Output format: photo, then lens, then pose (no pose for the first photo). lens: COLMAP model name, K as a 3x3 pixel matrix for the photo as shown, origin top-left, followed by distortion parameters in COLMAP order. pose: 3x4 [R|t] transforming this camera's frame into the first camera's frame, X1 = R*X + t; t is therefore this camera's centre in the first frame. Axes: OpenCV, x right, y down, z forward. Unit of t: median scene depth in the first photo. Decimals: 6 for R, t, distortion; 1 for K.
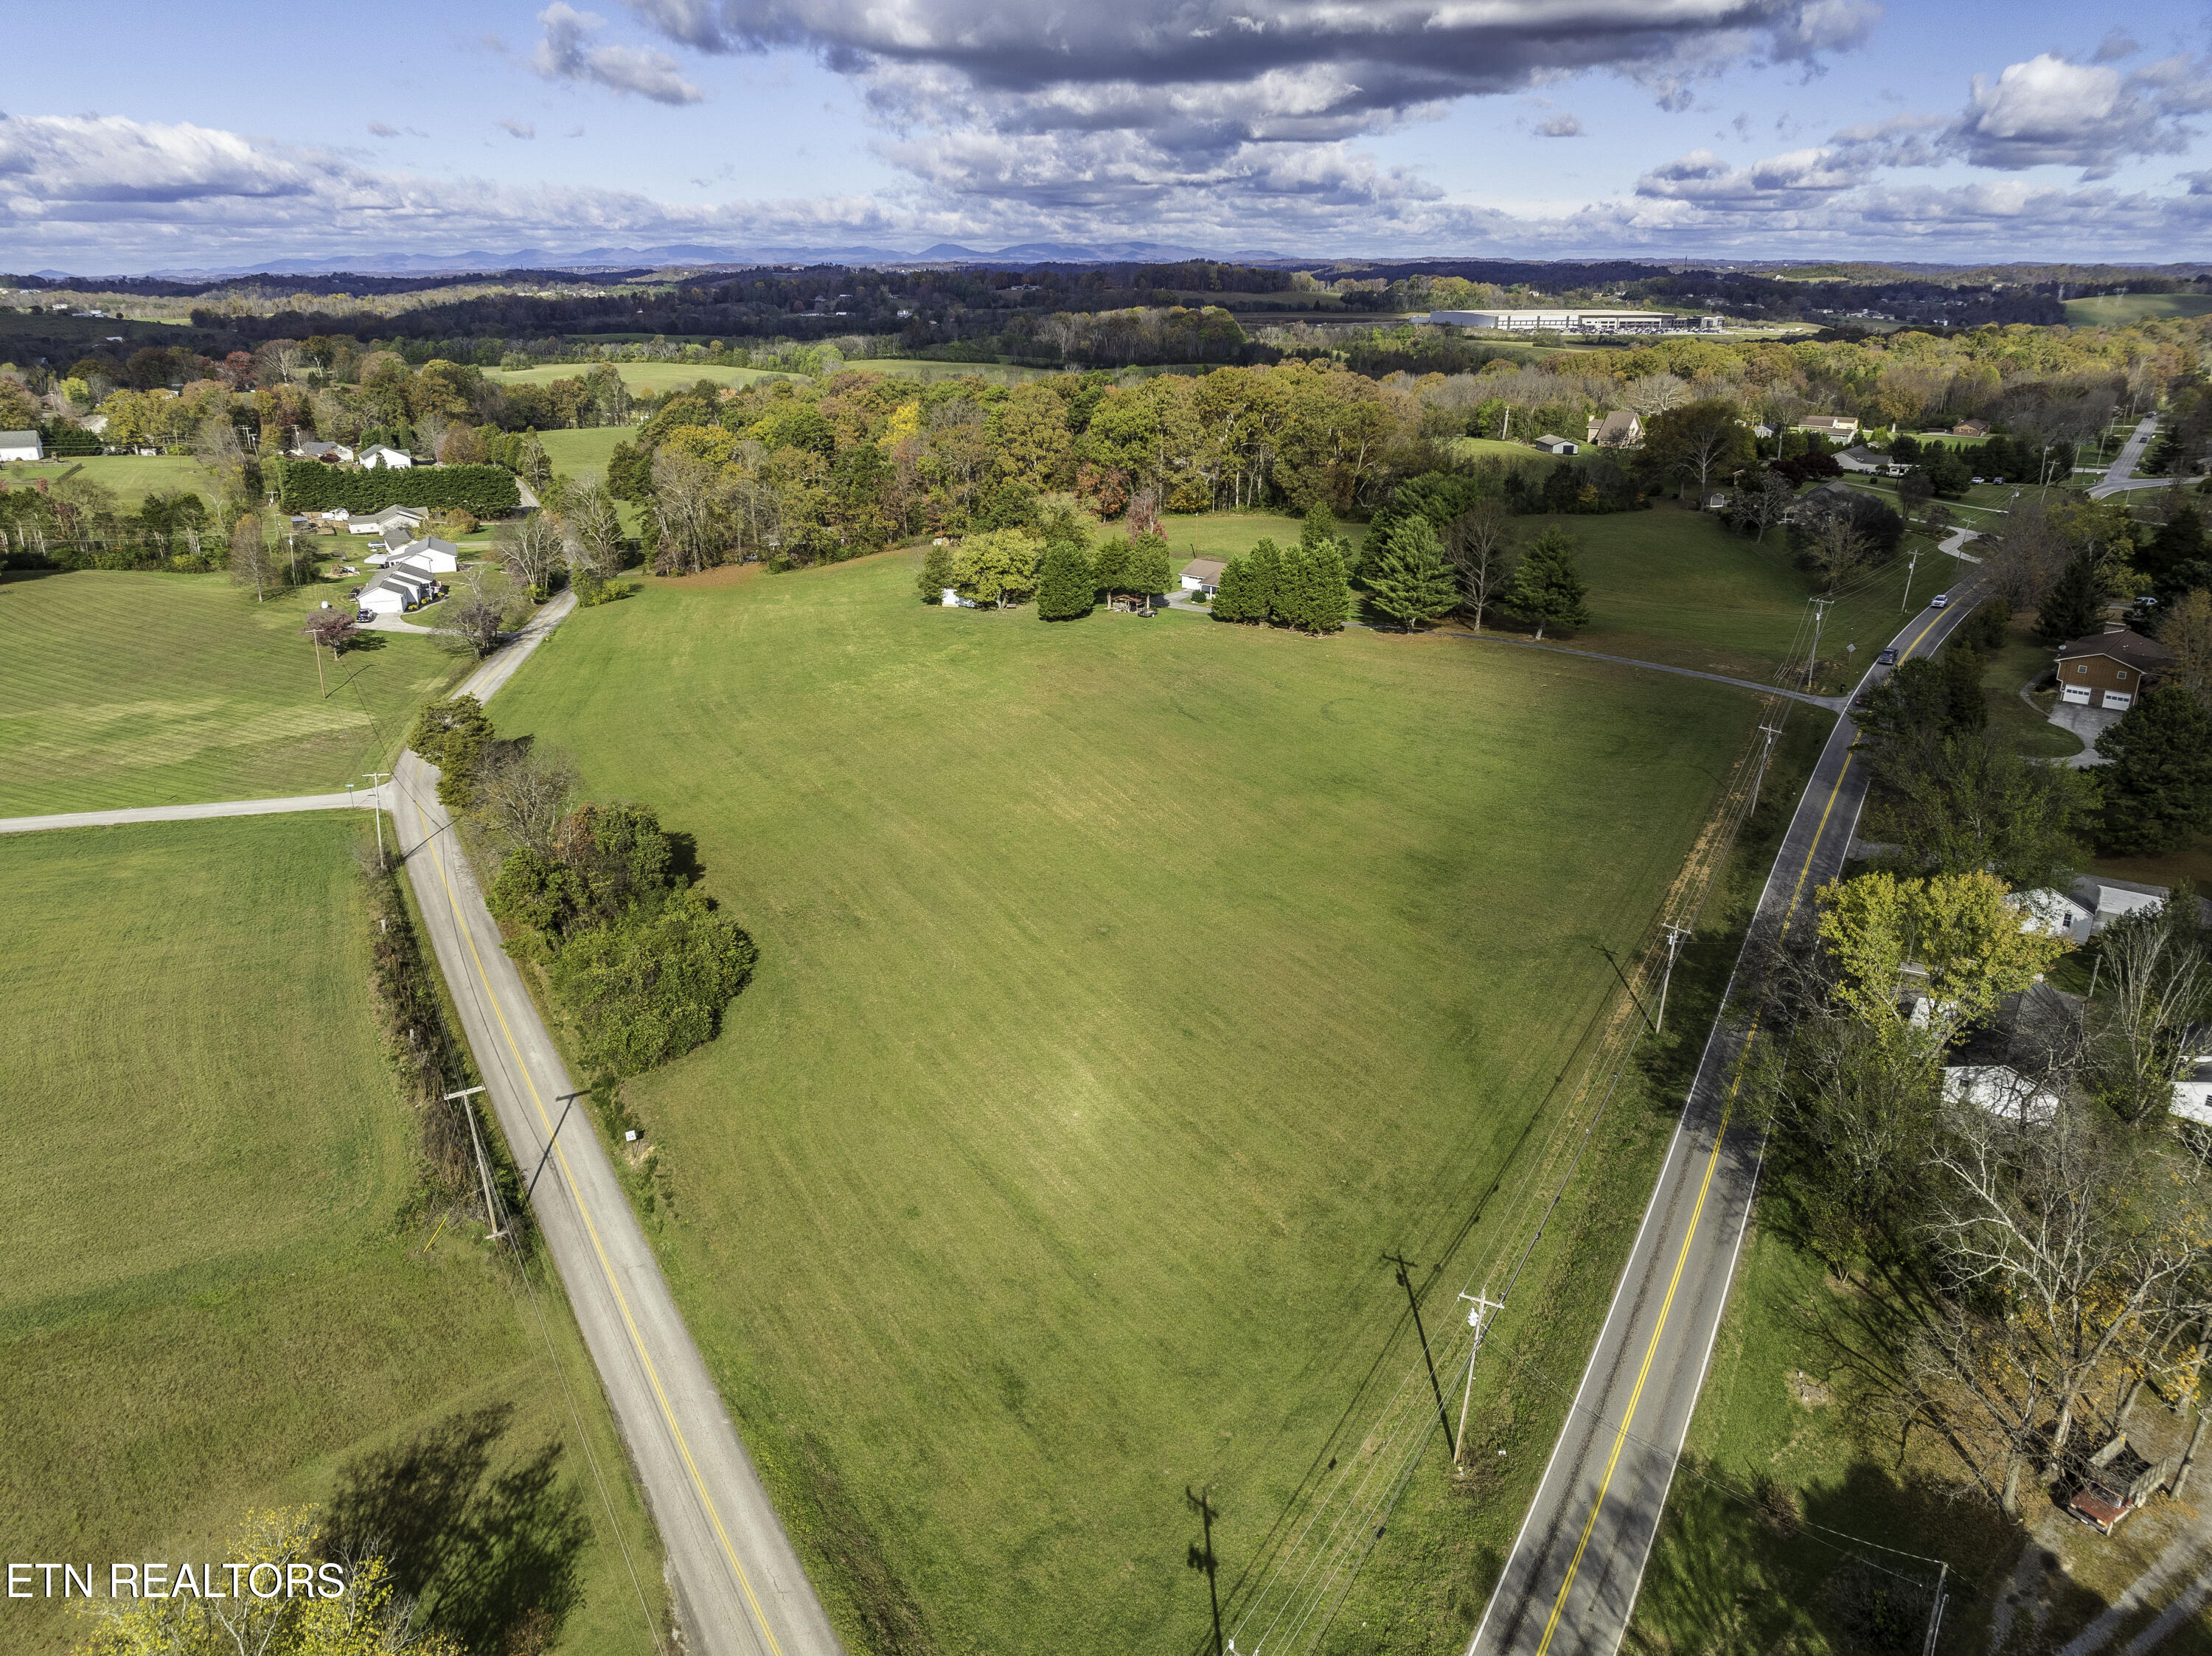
lens RADIAL K [[1567.3, 0, 1106.0], [0, 1567.3, 828.0], [0, 0, 1]] dist [-0.050972, 0.025647]
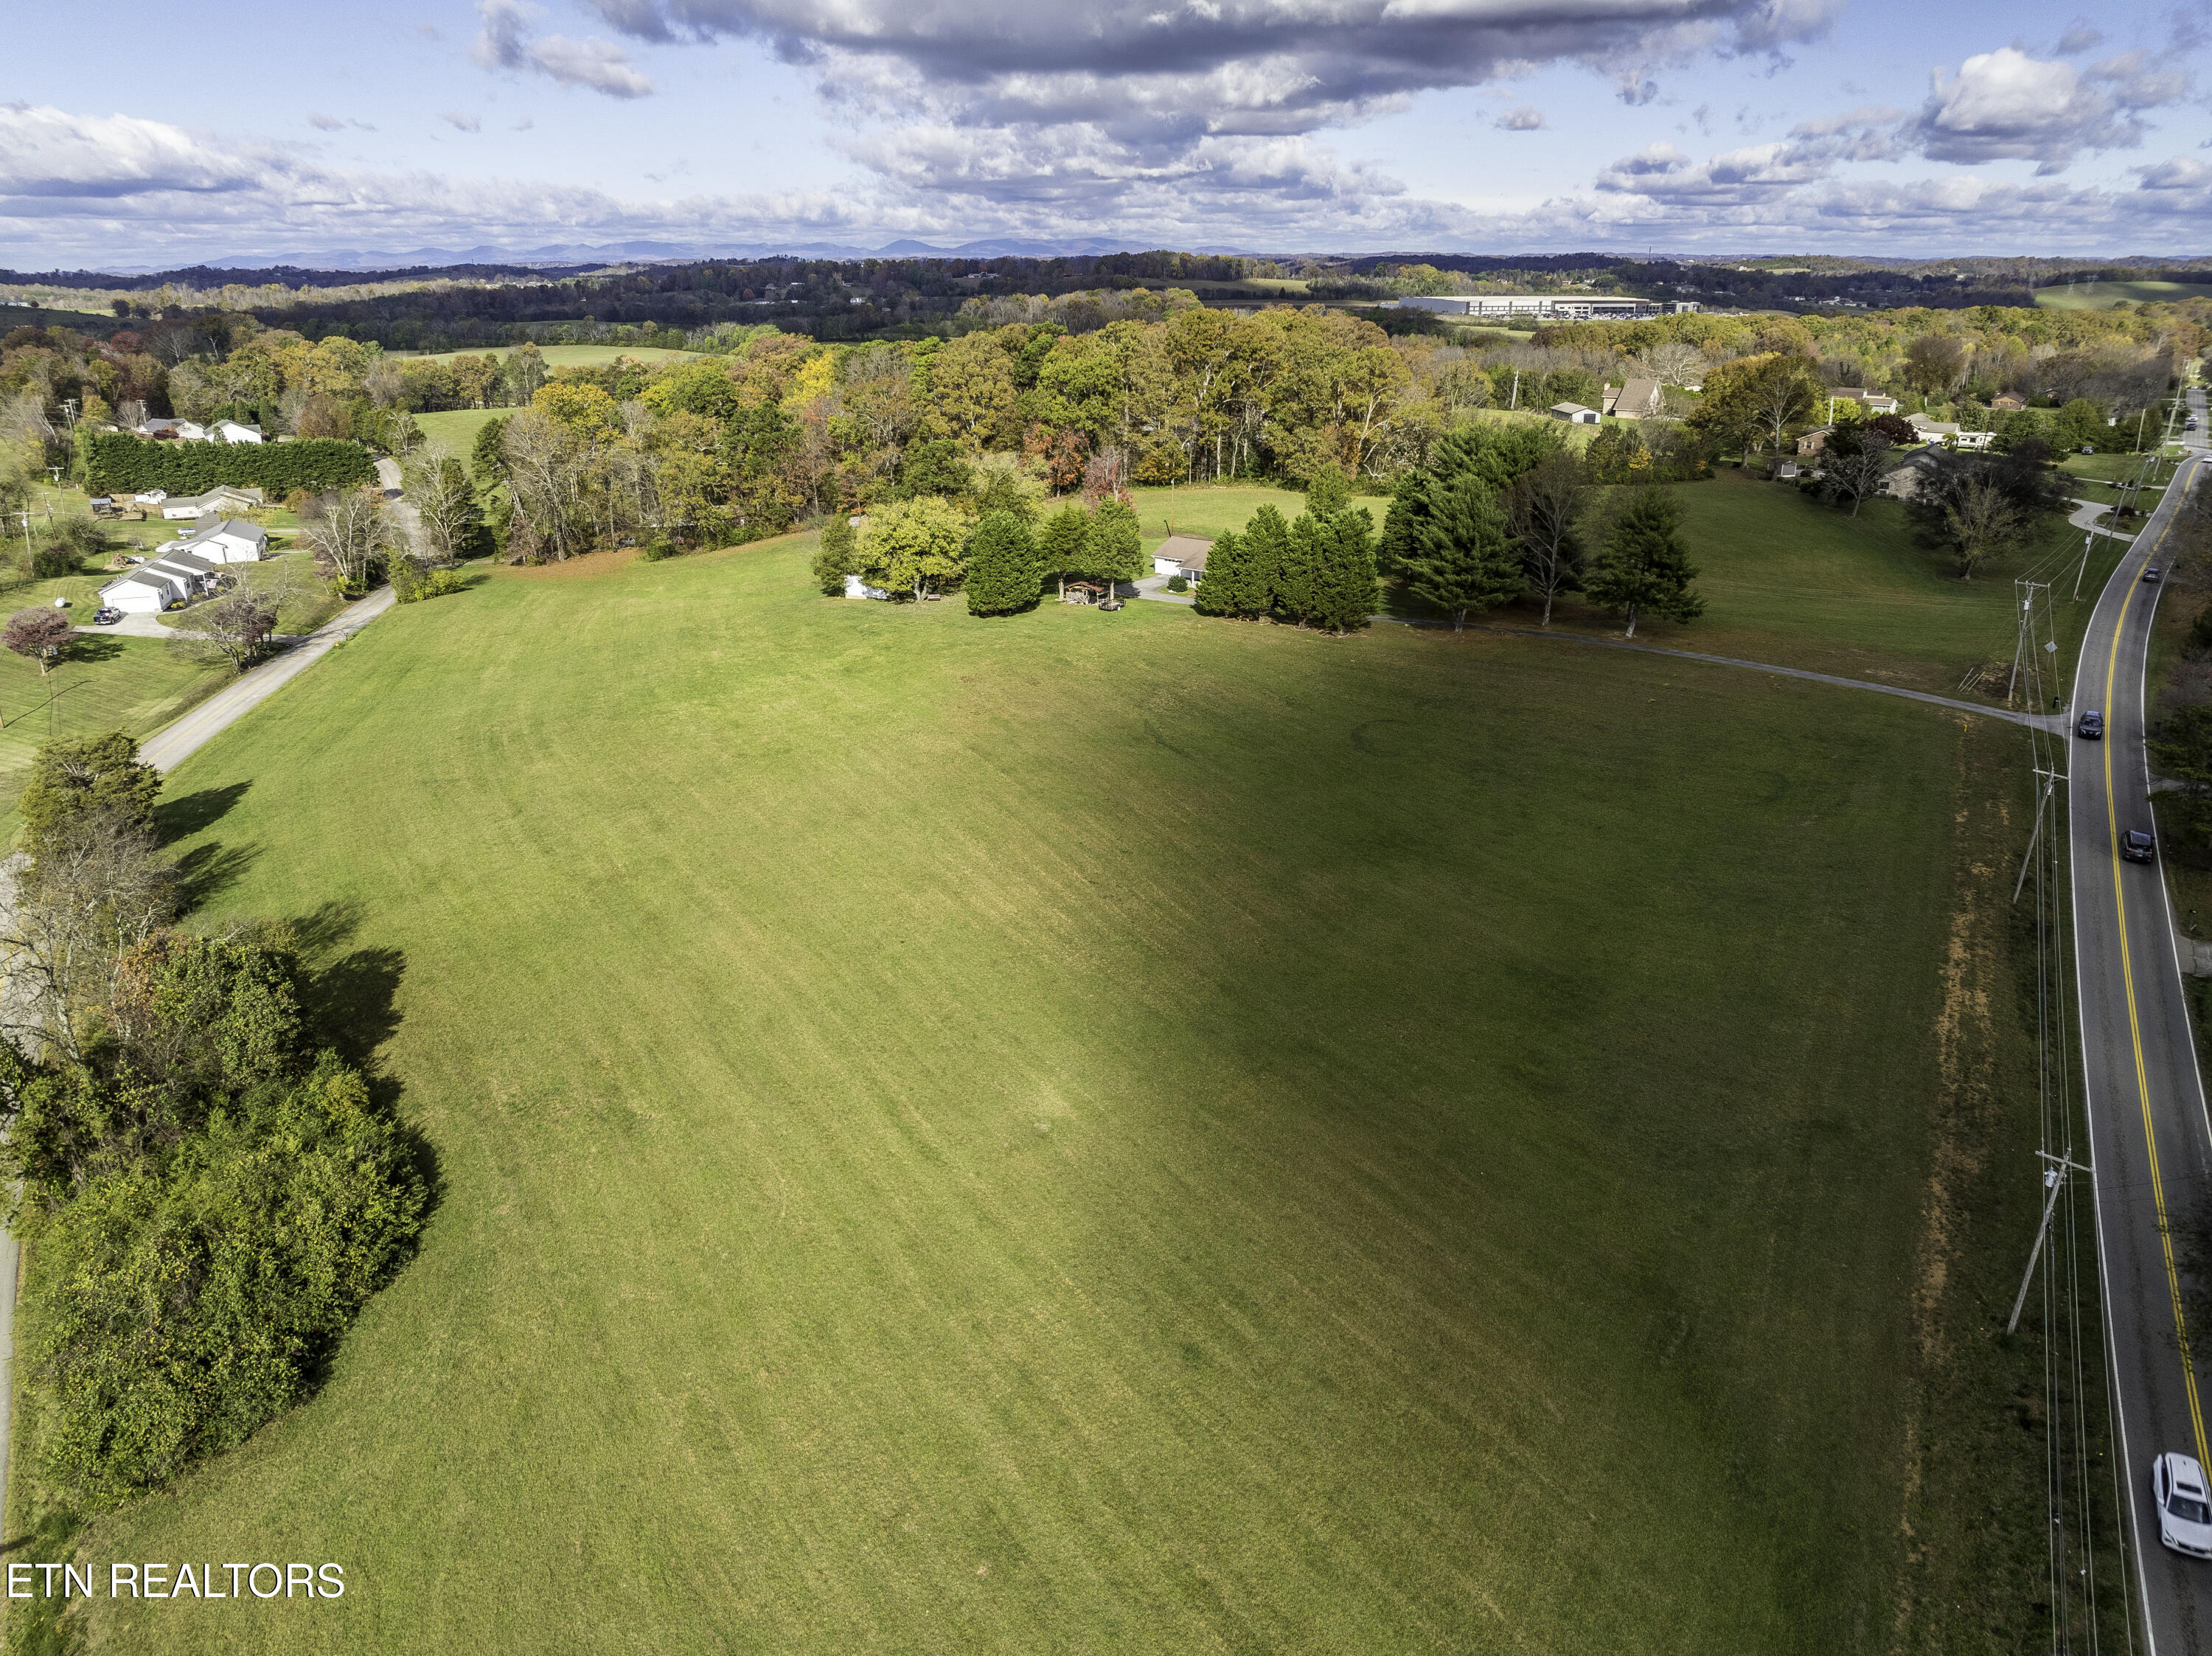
lens RADIAL K [[1567.3, 0, 1106.0], [0, 1567.3, 828.0], [0, 0, 1]] dist [-0.050972, 0.025647]
pose [[0.999718, -0.008595, 0.022115, 0.004526], [0.008556, 0.999962, 0.001867, -0.022649], [-0.022130, -0.001678, 0.999754, 0.177615]]
